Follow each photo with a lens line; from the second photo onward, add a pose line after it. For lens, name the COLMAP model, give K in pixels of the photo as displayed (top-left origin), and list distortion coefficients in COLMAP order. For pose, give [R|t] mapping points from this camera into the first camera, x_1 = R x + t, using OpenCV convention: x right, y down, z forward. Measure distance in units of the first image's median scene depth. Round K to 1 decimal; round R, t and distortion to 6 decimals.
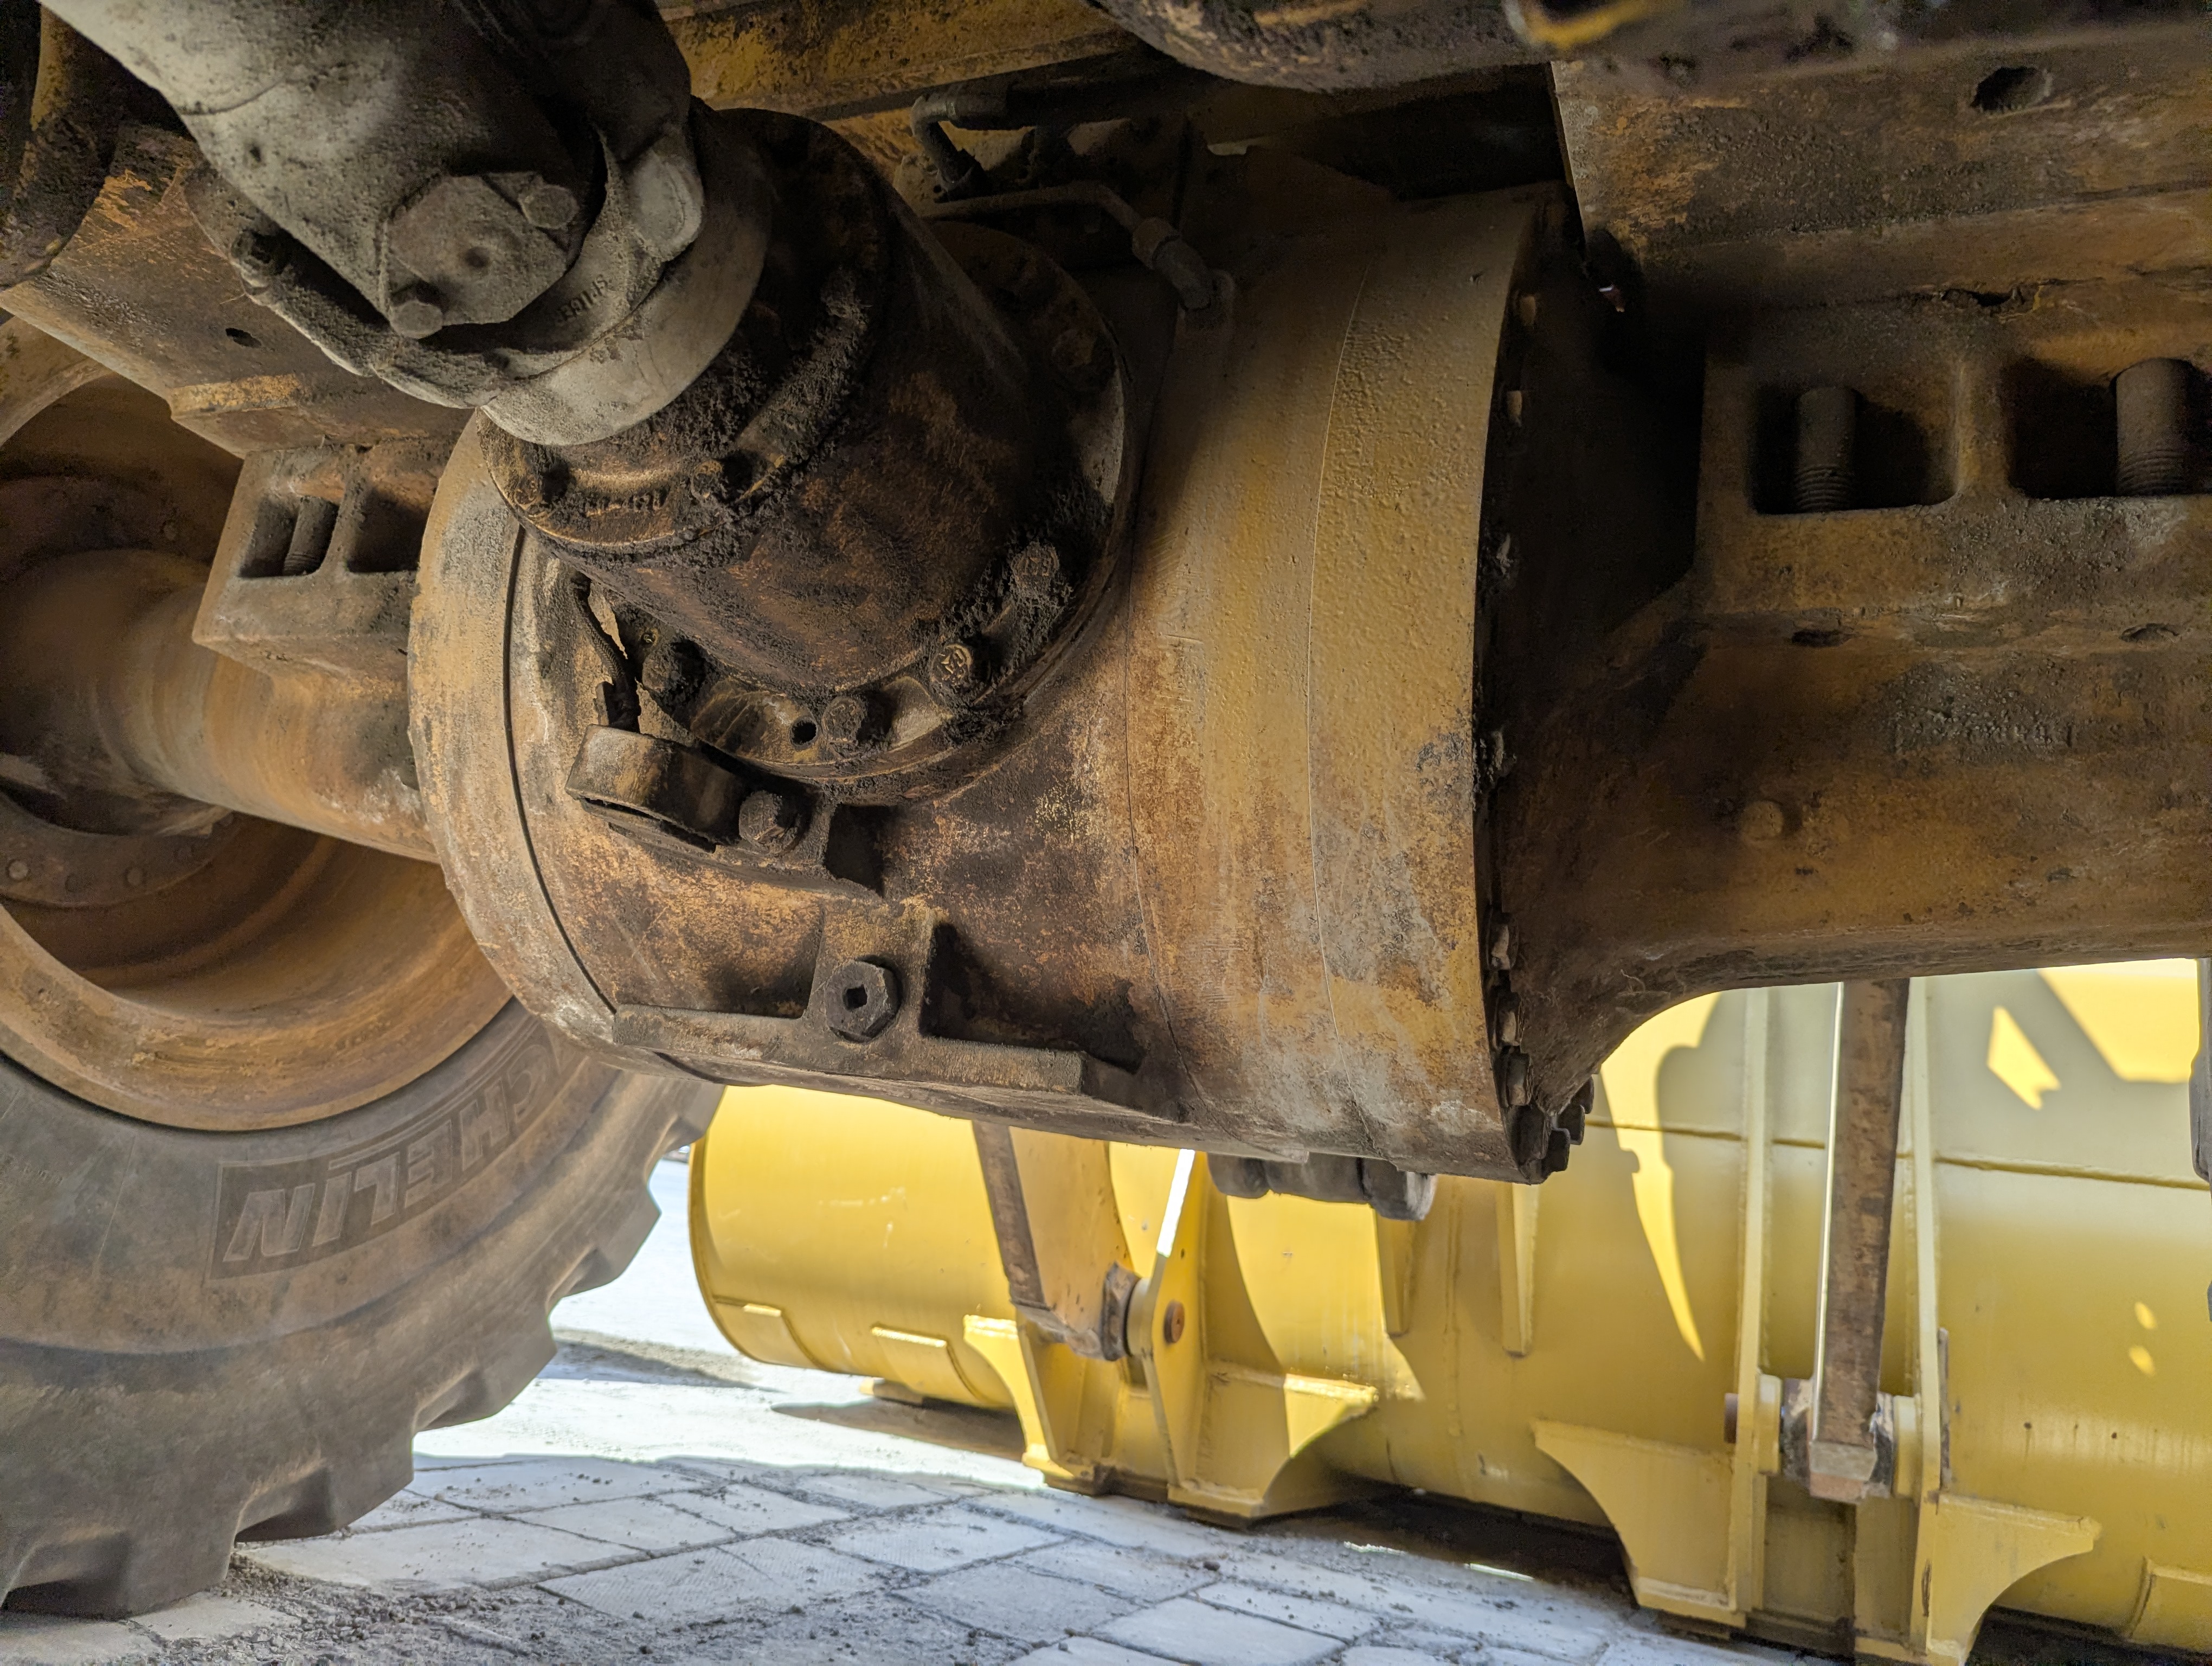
lens RADIAL K [[1620.3, 0, 1092.7], [0, 1620.3, 836.1], [0, 0, 1]] dist [0.029118, -0.032453]
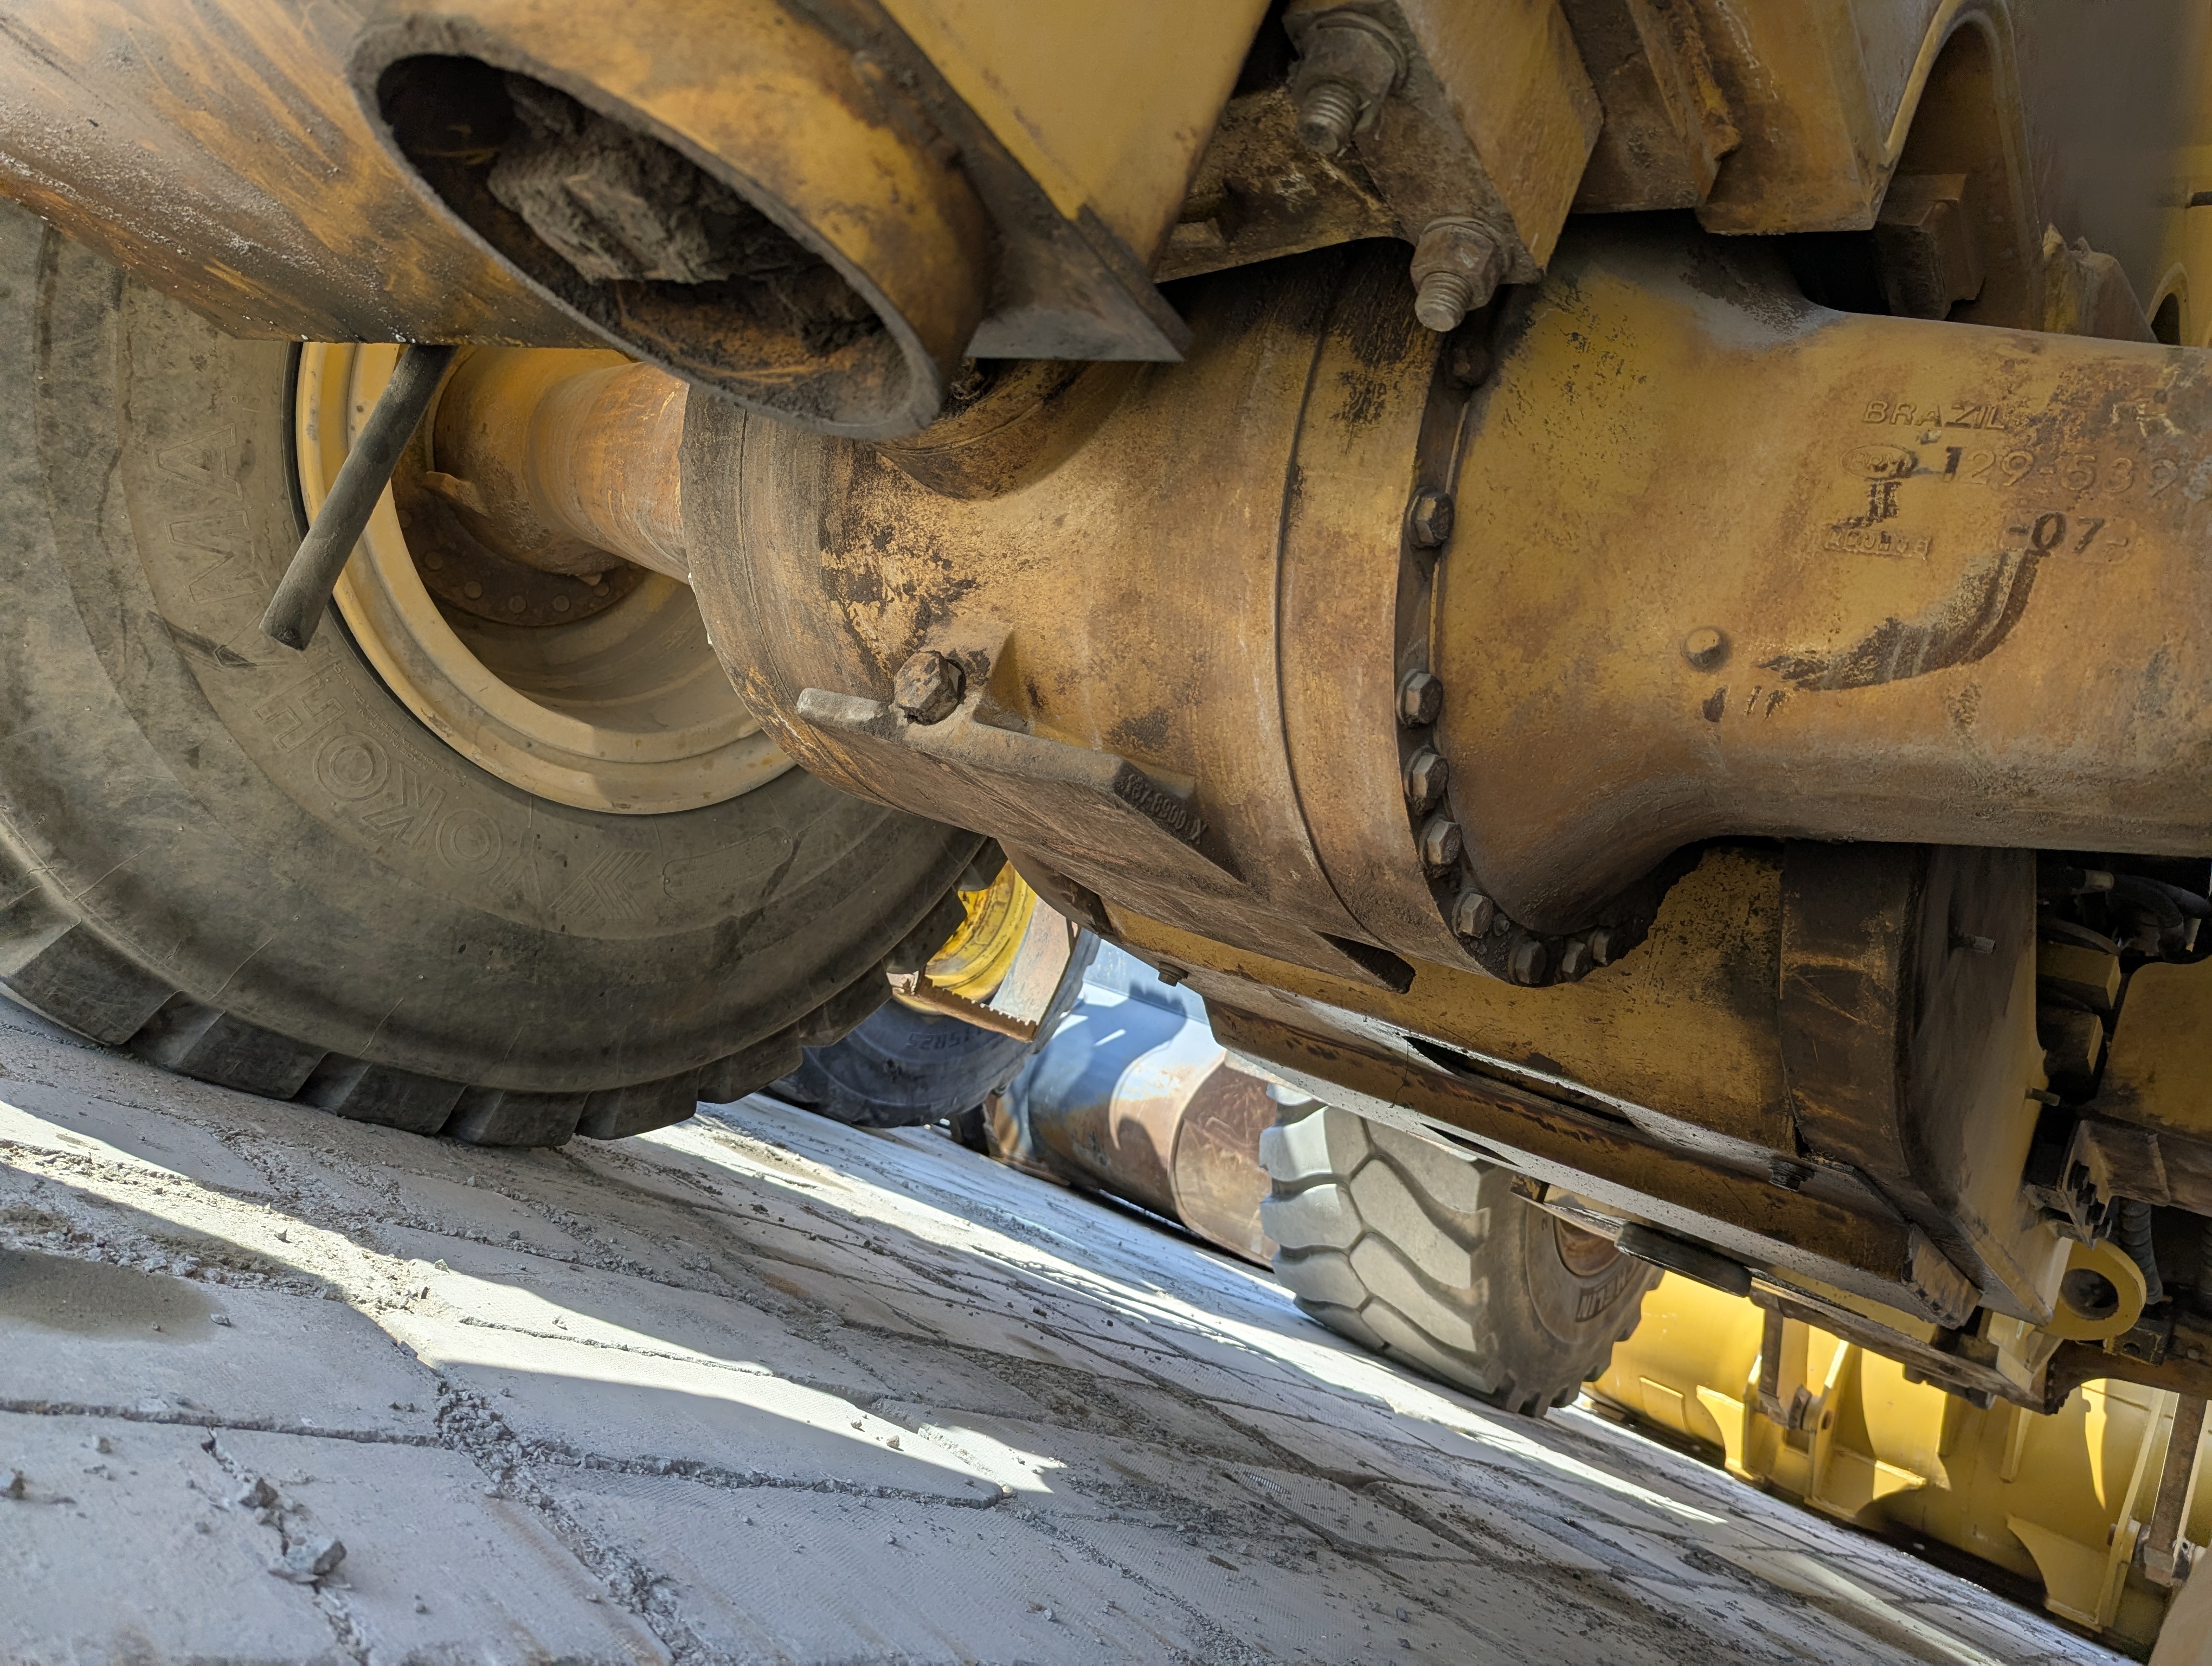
lens RADIAL K [[1620.3, 0, 1092.7], [0, 1620.3, 836.1], [0, 0, 1]] dist [0.029118, -0.032453]
pose [[0.944630, 0.181245, -0.273539, -0.406398], [-0.182584, 0.982971, 0.020781, -0.308999], [0.272647, 0.030314, 0.961636, -1.295771]]
